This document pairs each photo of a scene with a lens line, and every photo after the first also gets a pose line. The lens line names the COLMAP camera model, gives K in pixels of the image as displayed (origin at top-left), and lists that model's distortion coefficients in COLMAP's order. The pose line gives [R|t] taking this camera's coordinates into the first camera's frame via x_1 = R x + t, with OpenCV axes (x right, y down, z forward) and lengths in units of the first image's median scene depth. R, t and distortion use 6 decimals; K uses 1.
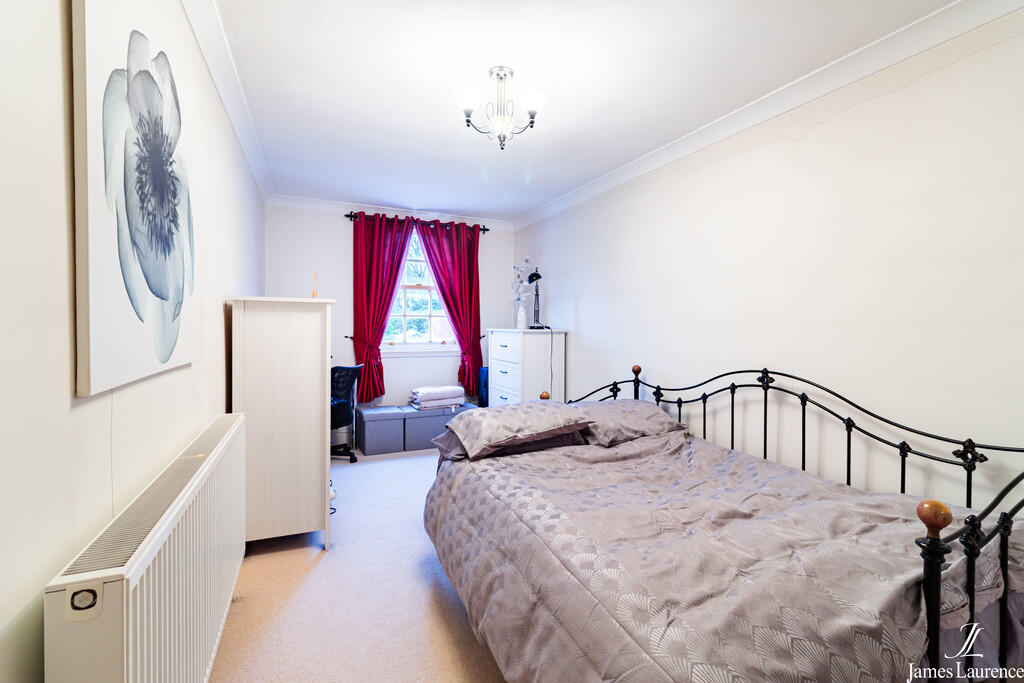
lens RADIAL K [[420.5, 0, 509.0], [0, 420.5, 335.7], [0, 0, 1]] dist [0.000474, 0.000022]
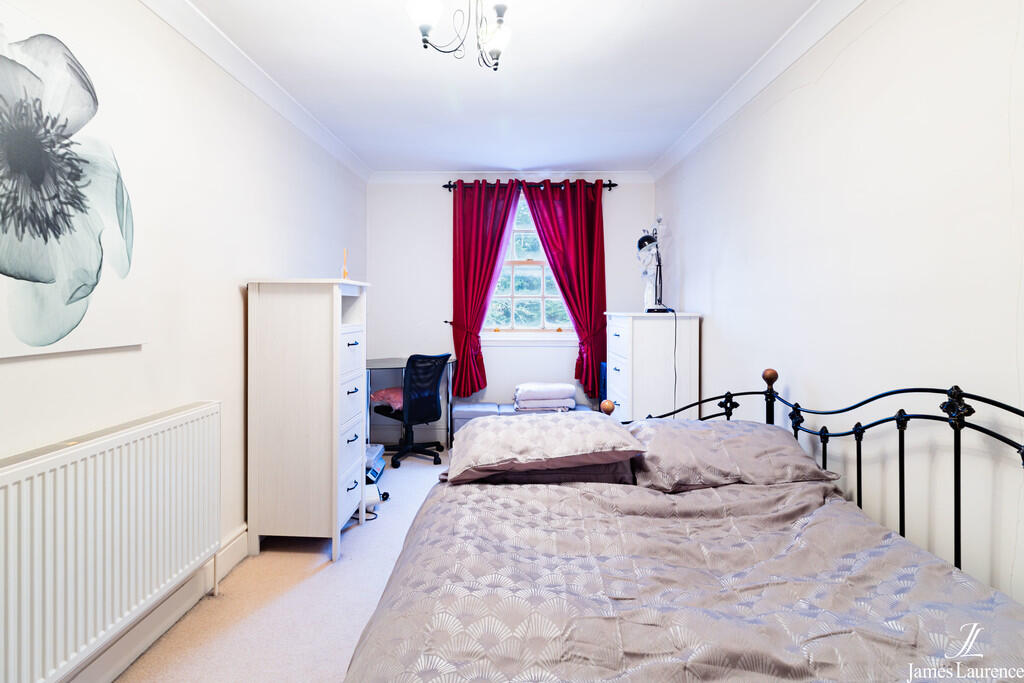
lens RADIAL K [[495.3, 0, 496.5], [0, 495.3, 316.5], [0, 0, 1]] dist [0.000709, 0.000148]
pose [[0.907954, 0.001616, -0.419067, 0.278509], [-0.005546, 0.999951, -0.008159, -0.000564], [0.419033, 0.009732, 0.907919, 0.165315]]
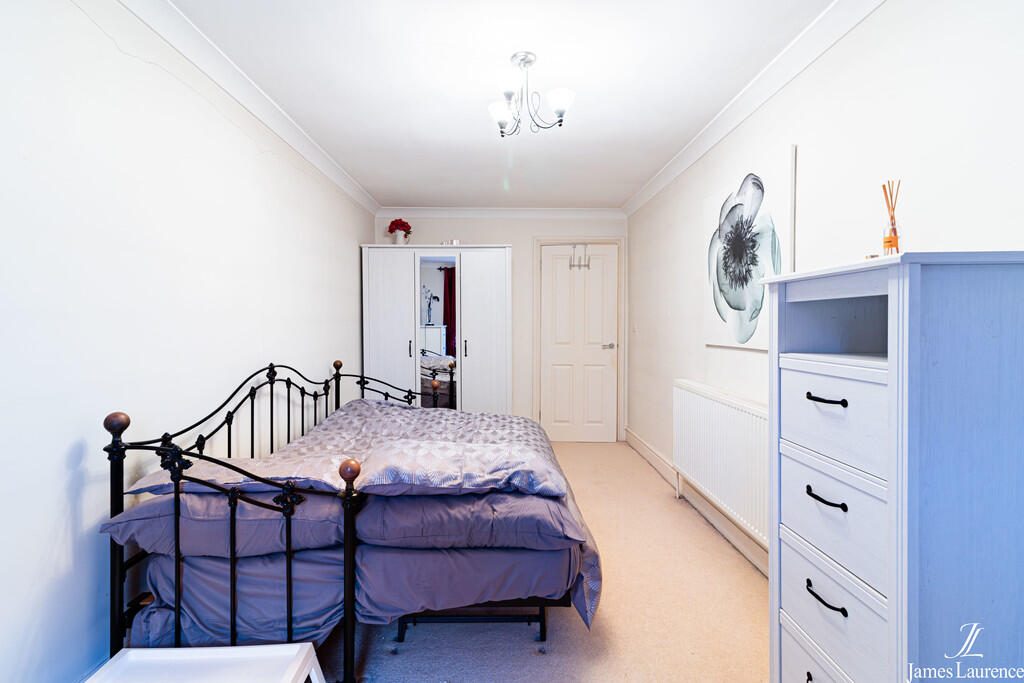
lens RADIAL K [[495.3, 0, 496.5], [0, 495.3, 316.5], [0, 0, 1]] dist [0.000709, 0.000148]
pose [[-0.916741, 0.000706, 0.399481, -0.299102], [0.004778, 0.999946, 0.009197, -0.035902], [-0.399453, 0.010339, -0.916695, 1.503919]]
